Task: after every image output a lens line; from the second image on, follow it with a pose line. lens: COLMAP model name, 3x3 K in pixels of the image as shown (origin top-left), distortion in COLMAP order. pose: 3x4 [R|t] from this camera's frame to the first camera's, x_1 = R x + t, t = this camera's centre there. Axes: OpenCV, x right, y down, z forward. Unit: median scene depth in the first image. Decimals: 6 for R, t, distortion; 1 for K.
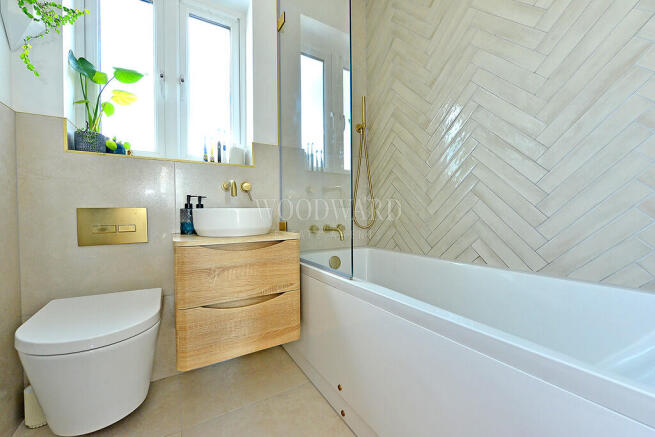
lens RADIAL K [[261.2, 0, 328.0], [0, 261.2, 217.2], [0, 0, 1]] dist [-0.000622, -0.002741]
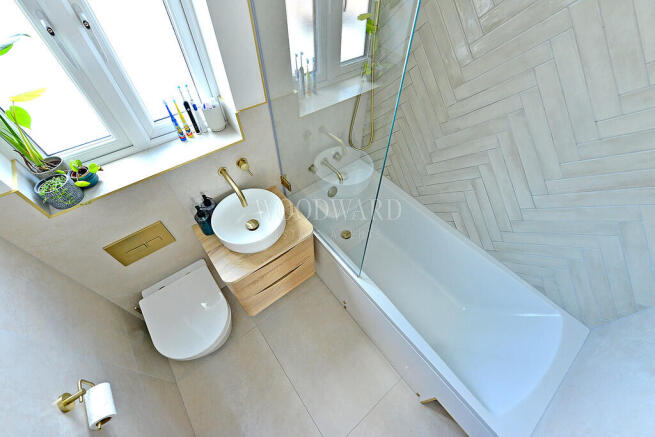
lens RADIAL K [[261.2, 0, 328.0], [0, 261.2, 217.2], [0, 0, 1]] dist [-0.000622, -0.002741]
pose [[0.992059, -0.086423, 0.091374, -0.128714], [-0.015021, 0.639899, 0.768312, -0.764678], [-0.124869, -0.763584, 0.633520, 0.266451]]
